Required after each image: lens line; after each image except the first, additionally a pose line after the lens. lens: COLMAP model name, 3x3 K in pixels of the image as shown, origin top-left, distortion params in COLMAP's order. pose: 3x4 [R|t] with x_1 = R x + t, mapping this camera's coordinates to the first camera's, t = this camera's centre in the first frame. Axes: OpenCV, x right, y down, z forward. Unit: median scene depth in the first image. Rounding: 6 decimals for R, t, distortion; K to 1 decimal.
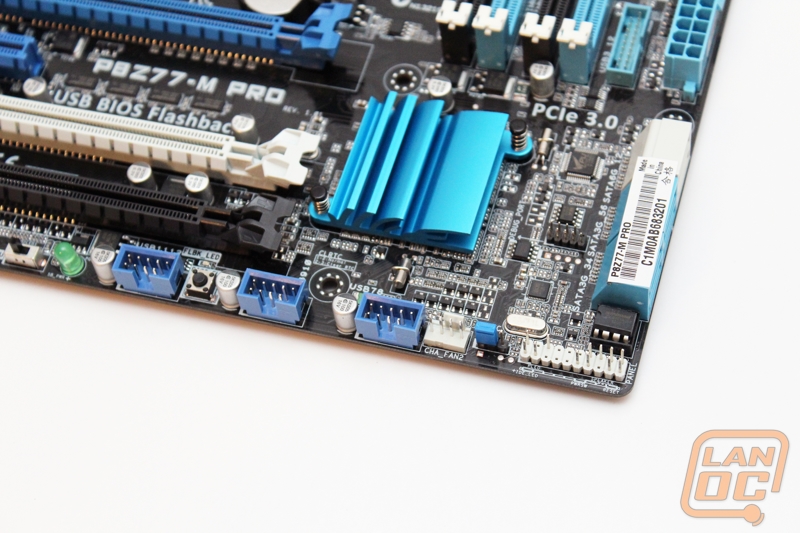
lens RADIAL K [[1875.1, 0, 397.3], [0, 1875.1, 266.0], [0, 0, 1]] dist [0.071771, 0.000000]
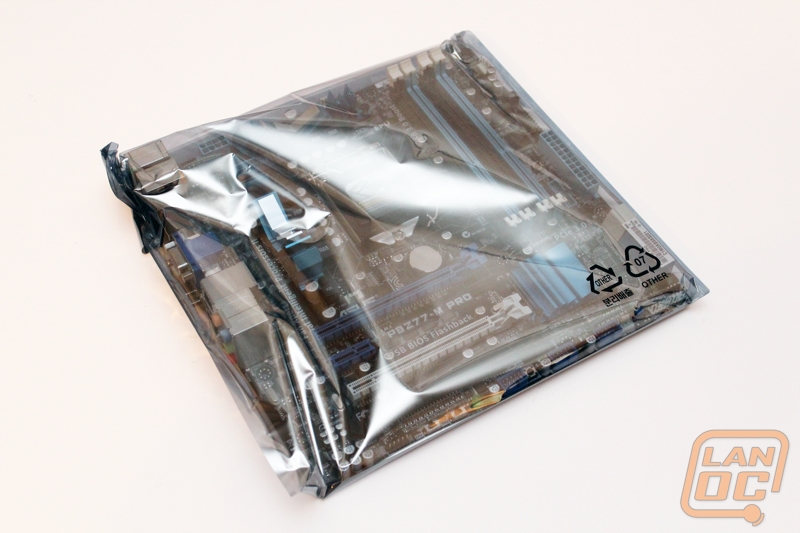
lens RADIAL K [[1214.2, 0, 400.5], [0, 1214.2, 266.5], [0, 0, 1]] dist [0.033897, 0.000000]
pose [[0.683392, -0.517039, 0.515409, -0.853831], [0.570610, 0.818671, 0.064676, -0.264389], [-0.455390, 0.249898, 0.854500, -0.170524]]
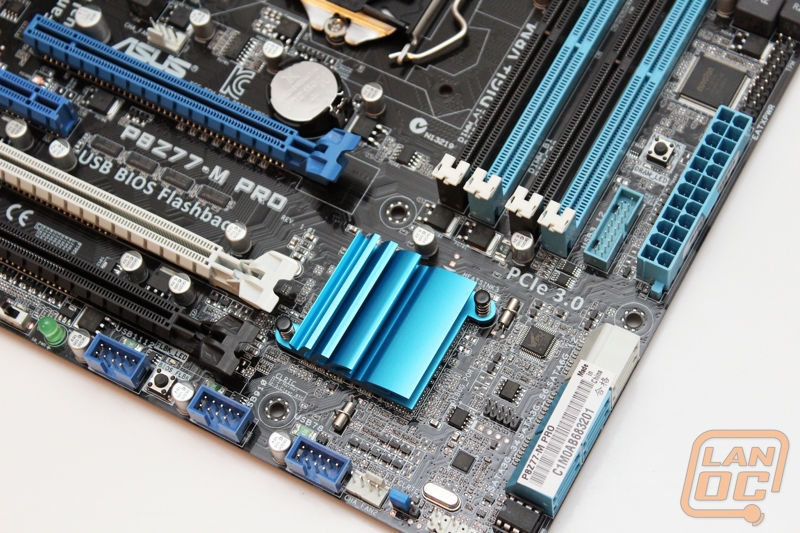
lens RADIAL K [[1875.1, 0, 400.8], [0, 1875.1, 268.1], [0, 0, 1]] dist [0.071771, 0.000000]
pose [[0.974617, 0.205058, -0.089848, 0.109680], [-0.189349, 0.969134, 0.157881, -0.244934], [0.119449, -0.136861, 0.983362, -0.034829]]
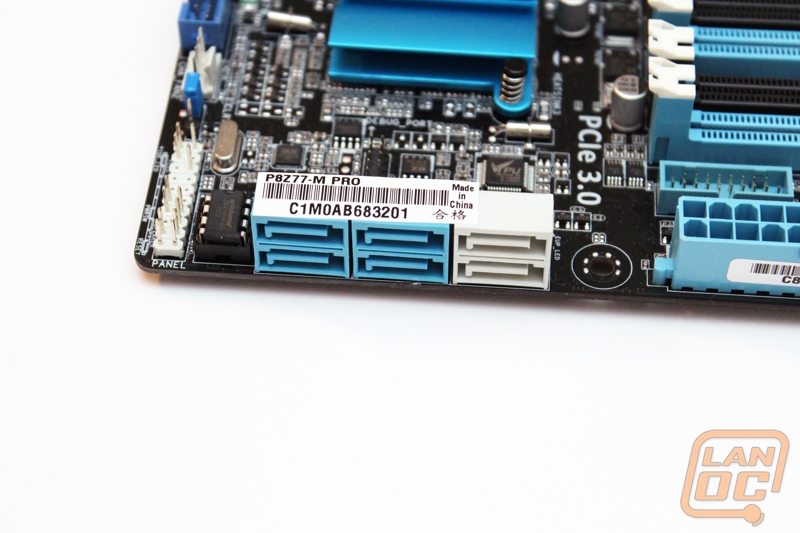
lens RADIAL K [[1875.1, 0, 398.6], [0, 1875.1, 264.5], [0, 0, 1]] dist [0.071771, 0.000000]
pose [[0.203204, 0.800936, -0.563214, 0.509956], [-0.834774, 0.442337, 0.327858, -0.234867], [0.511723, 0.403534, 0.758485, 0.464029]]
